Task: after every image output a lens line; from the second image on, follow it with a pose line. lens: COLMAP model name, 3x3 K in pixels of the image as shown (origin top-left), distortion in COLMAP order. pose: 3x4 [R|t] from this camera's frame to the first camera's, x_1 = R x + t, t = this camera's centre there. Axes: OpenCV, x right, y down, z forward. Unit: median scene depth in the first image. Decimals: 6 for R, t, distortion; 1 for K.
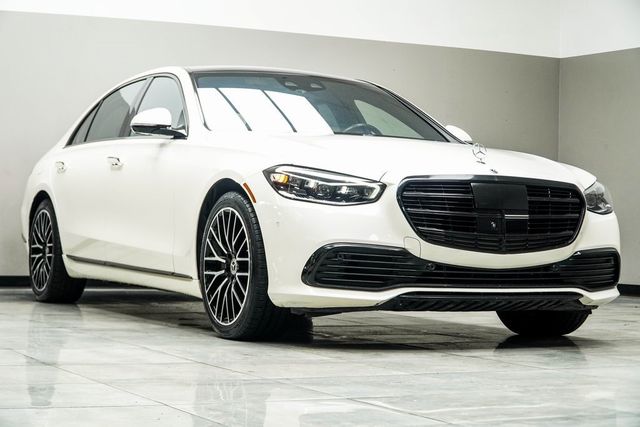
lens RADIAL K [[1368.5, 0, 320.4], [0, 1368.5, 213.8], [0, 0, 1]] dist [-0.122354, 0.000000]
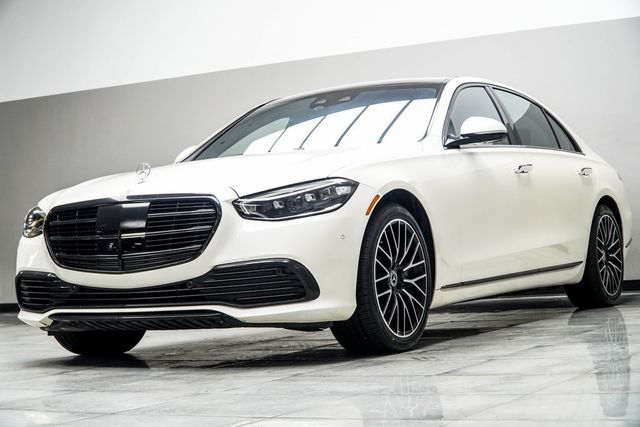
lens RADIAL K [[1433.6, 0, 334.5], [0, 1433.6, 201.0], [0, 0, 1]] dist [-0.504209, 0.000000]
pose [[0.572772, -0.085605, -0.815233, 1.077153], [0.084225, 0.995414, -0.045350, 0.036385], [0.815376, -0.042688, 0.577355, 0.527869]]
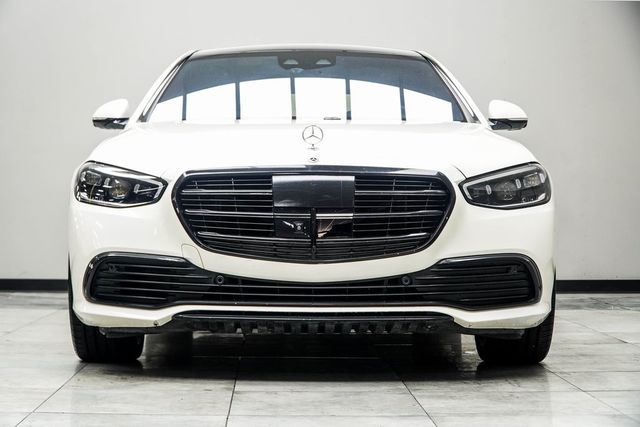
lens RADIAL K [[1627.5, 0, 320.0], [0, 1627.5, 214.1], [0, 0, 1]] dist [-0.602156, 0.000000]
pose [[0.890286, -0.021785, -0.454880, 0.567234], [0.024633, 0.999697, 0.000335, 0.000351], [0.454735, -0.011503, 0.890553, 0.160376]]
